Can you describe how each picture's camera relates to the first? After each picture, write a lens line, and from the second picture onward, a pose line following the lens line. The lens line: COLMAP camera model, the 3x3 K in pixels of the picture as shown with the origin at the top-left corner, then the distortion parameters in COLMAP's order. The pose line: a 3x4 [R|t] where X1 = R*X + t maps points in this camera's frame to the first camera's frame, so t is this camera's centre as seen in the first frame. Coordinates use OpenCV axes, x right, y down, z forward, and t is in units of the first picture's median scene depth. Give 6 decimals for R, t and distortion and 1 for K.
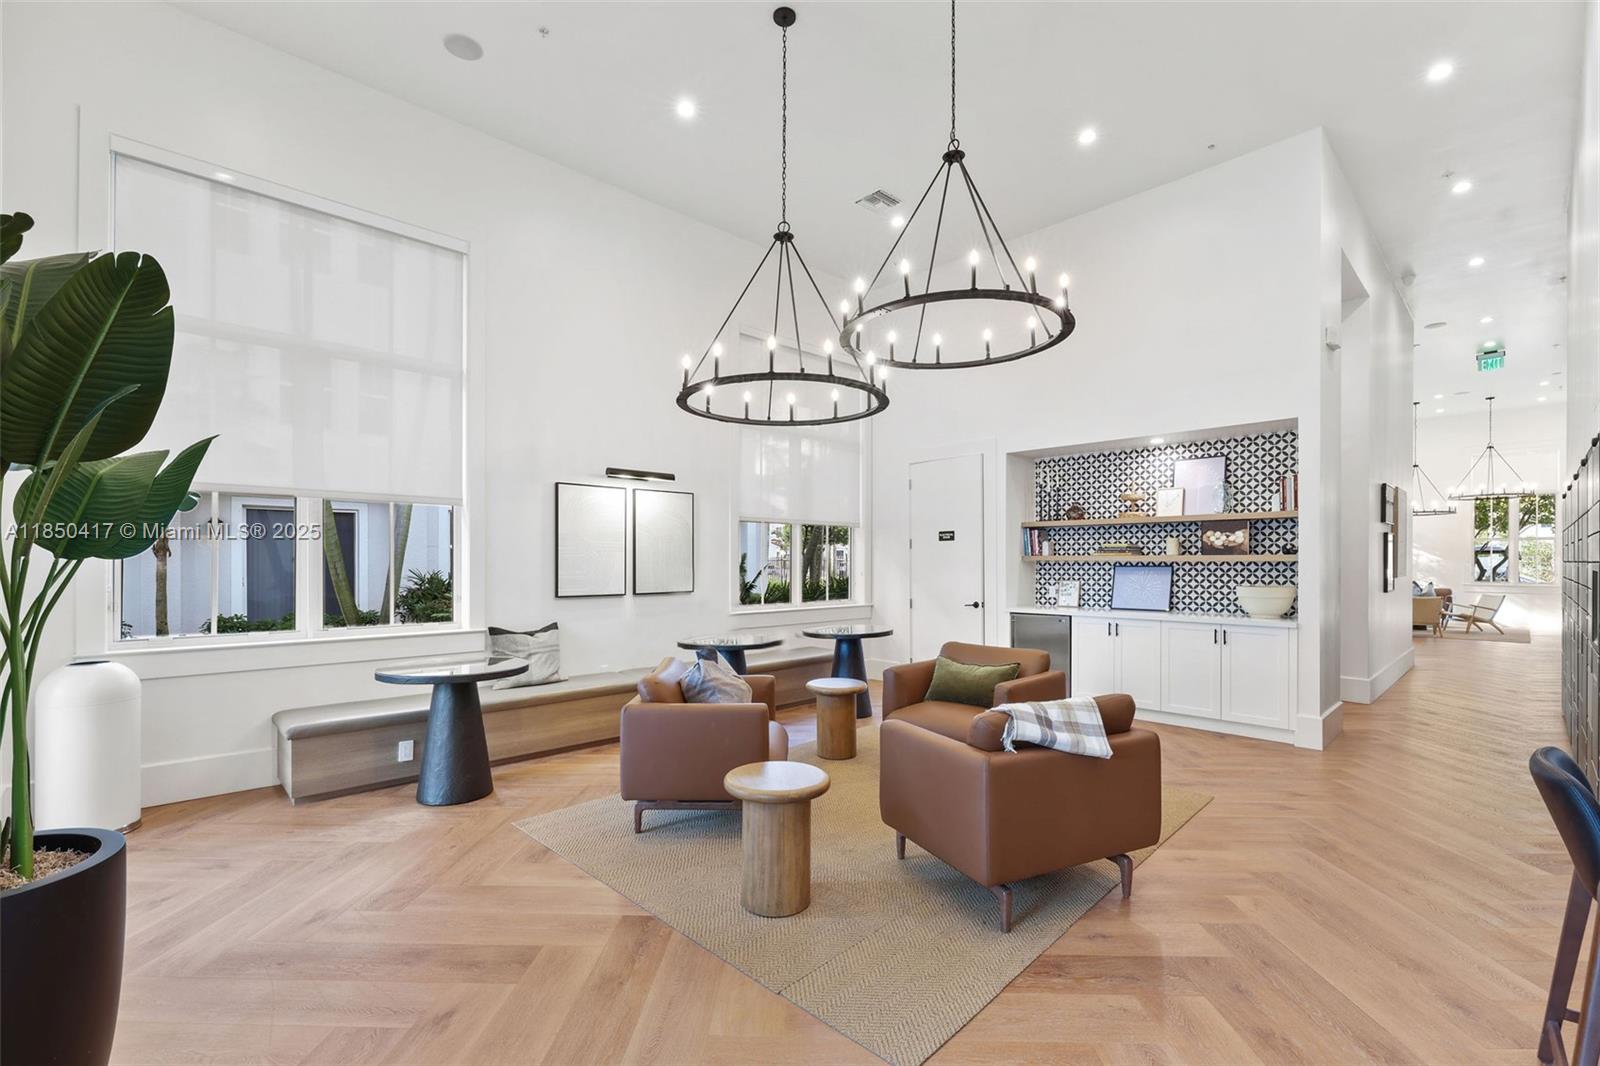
lens RADIAL K [[690.9, 0, 799.1], [0, 690.9, 568.4], [0, 0, 1]] dist [-0.000777, -0.000031]
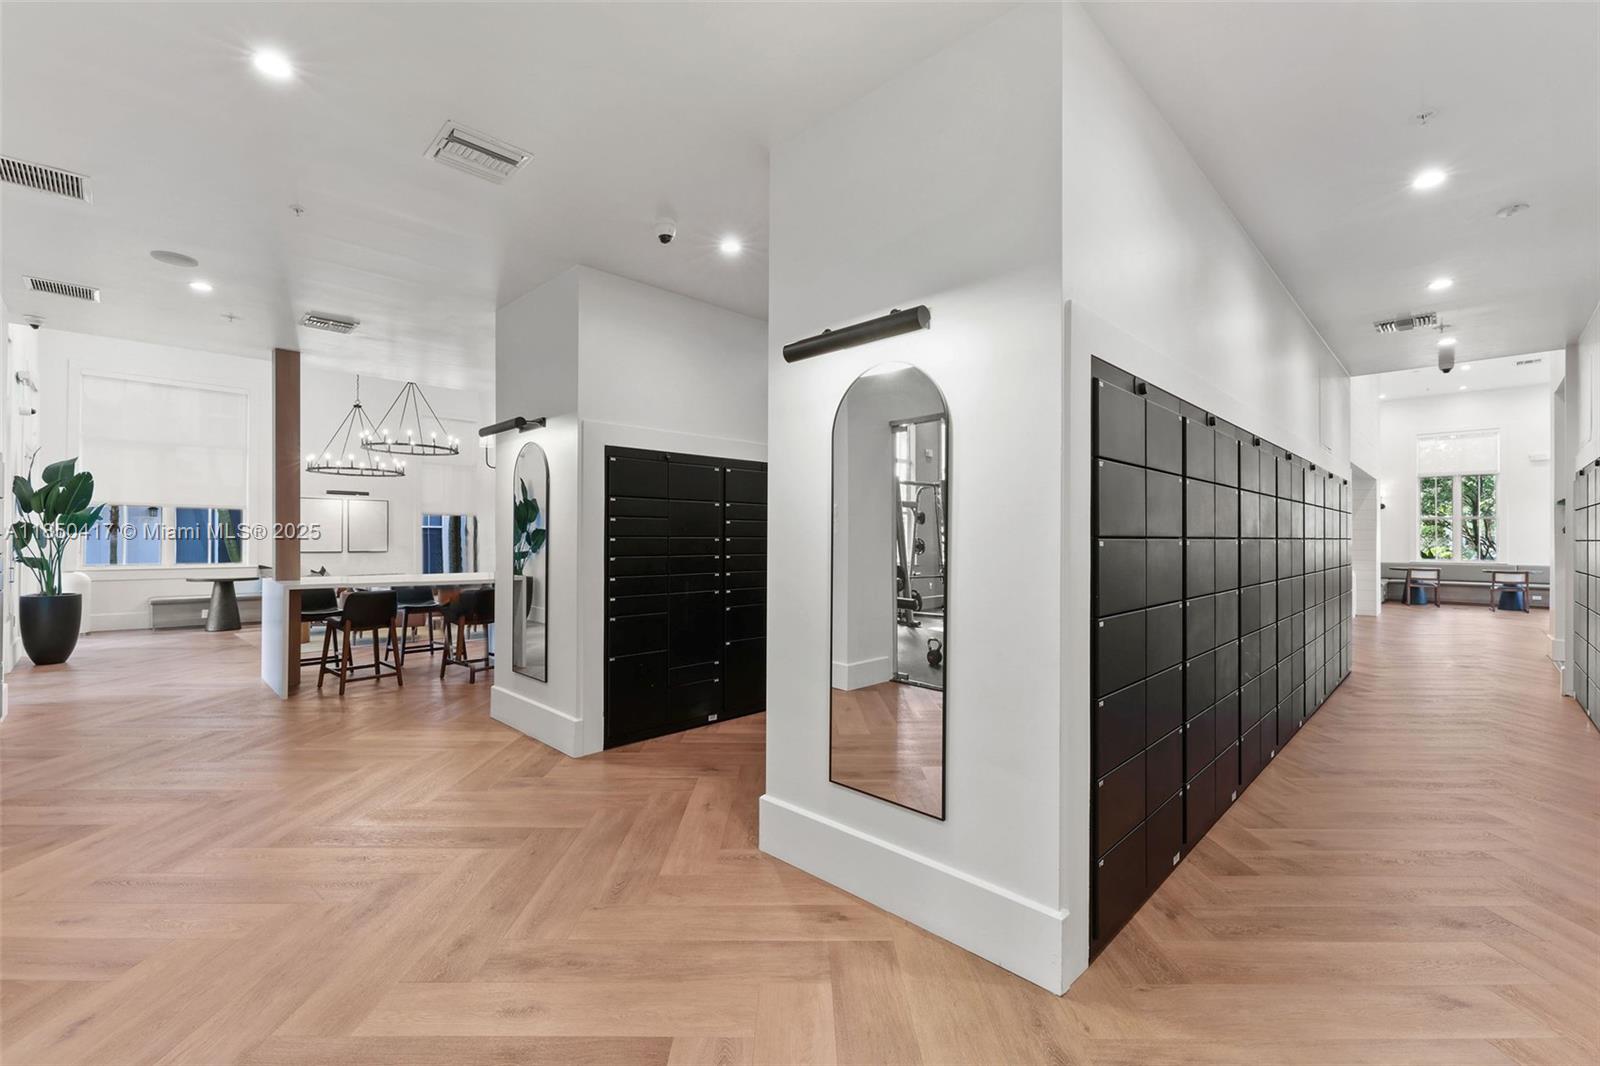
lens RADIAL K [[675.8, 0, 800.0], [0, 675.8, 533.0], [0, 0, 1]] dist [-0.001614, -0.000477]
pose [[0.999642, 0.003135, 0.026569, 1.515777], [-0.002732, 0.999881, -0.015178, 0.013529], [-0.026613, 0.015100, 0.999532, -1.484412]]
